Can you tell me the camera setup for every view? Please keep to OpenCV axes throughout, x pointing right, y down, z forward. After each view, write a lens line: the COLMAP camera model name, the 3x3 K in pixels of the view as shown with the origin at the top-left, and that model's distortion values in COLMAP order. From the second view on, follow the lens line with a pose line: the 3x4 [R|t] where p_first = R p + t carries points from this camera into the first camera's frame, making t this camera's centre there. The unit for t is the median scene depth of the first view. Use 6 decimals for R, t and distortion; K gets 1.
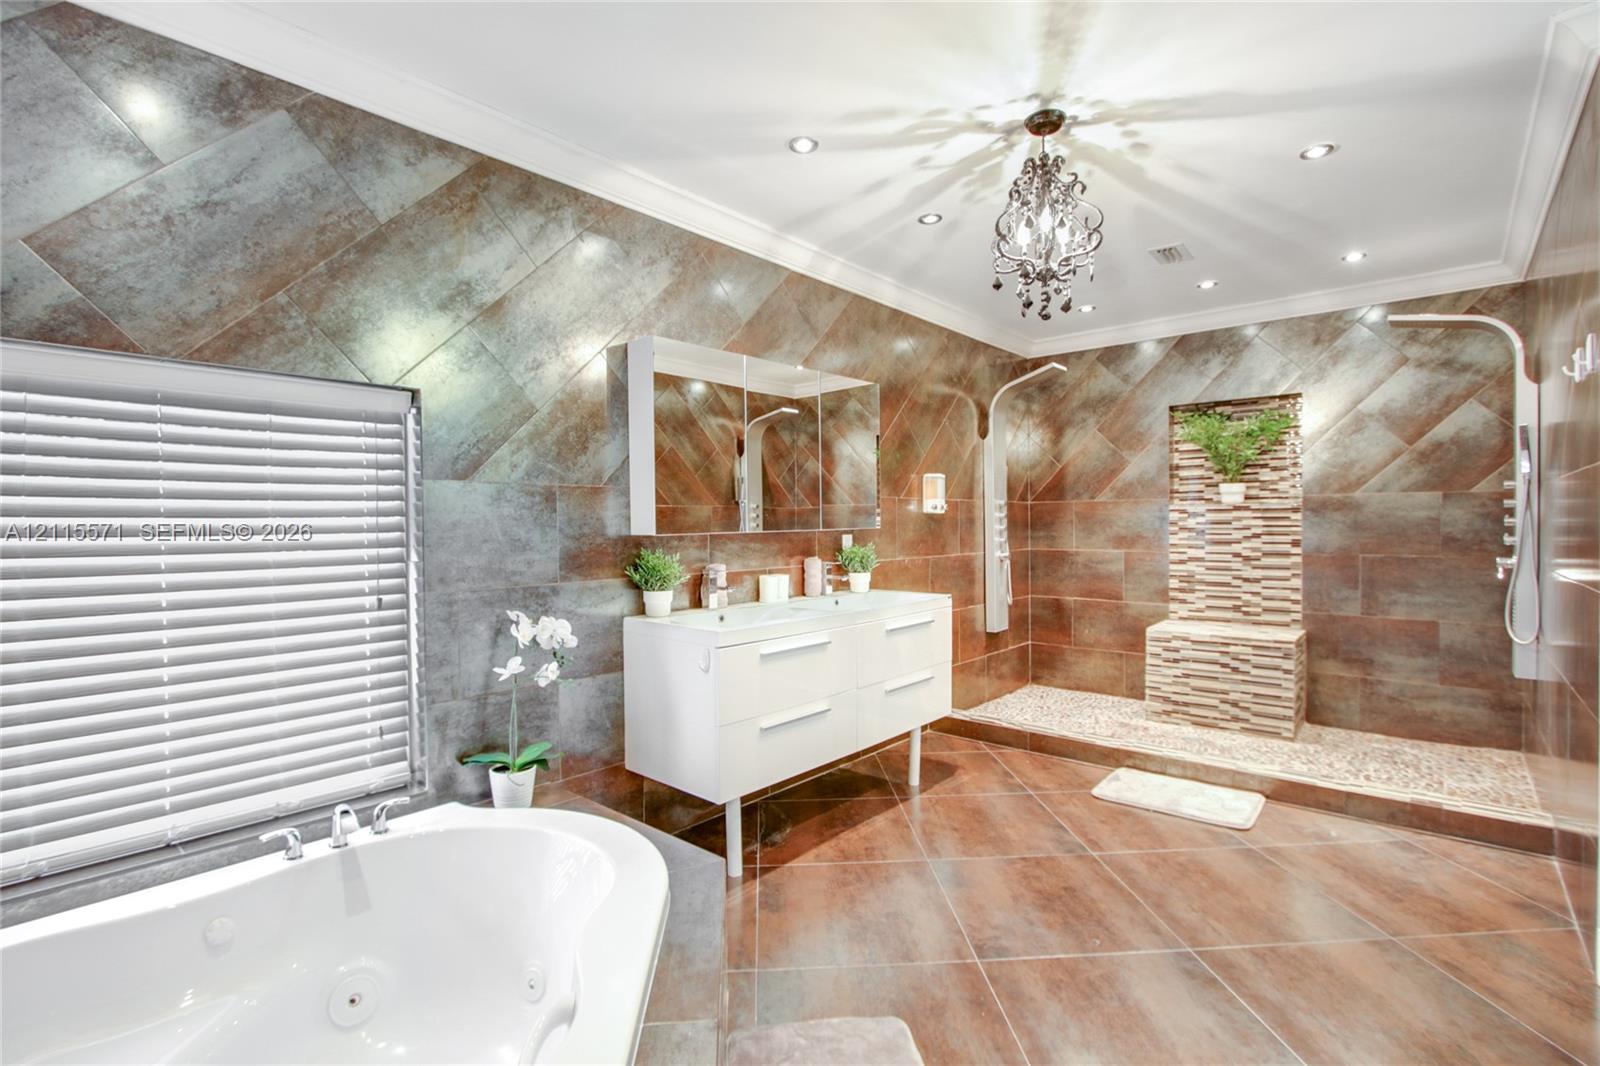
lens RADIAL K [[760.1, 0, 799.3], [0, 760.1, 526.8], [0, 0, 1]] dist [-0.023180, 0.005631]
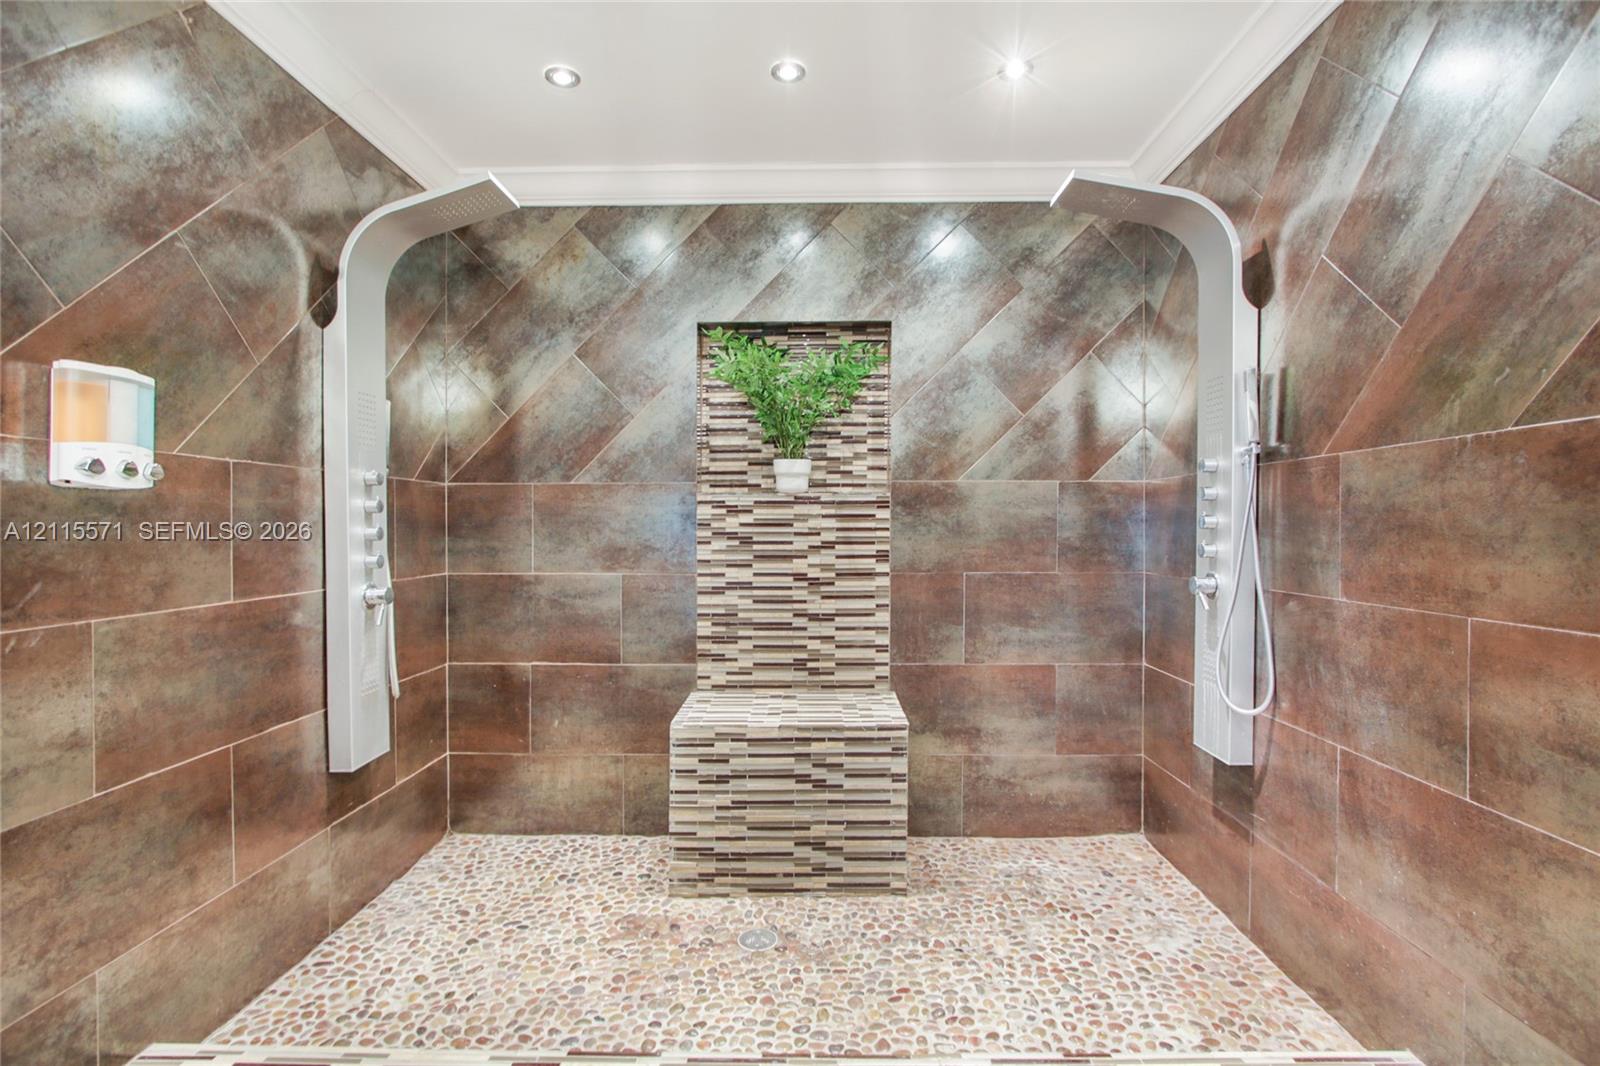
lens RADIAL K [[760.1, 0, 807.8], [0, 760.1, 526.4], [0, 0, 1]] dist [-0.023180, 0.005631]
pose [[0.771012, 0.004951, 0.636801, 0.199151], [0.000942, 0.999960, -0.008915, 0.002113], [-0.636820, 0.007474, 0.770976, 0.538581]]
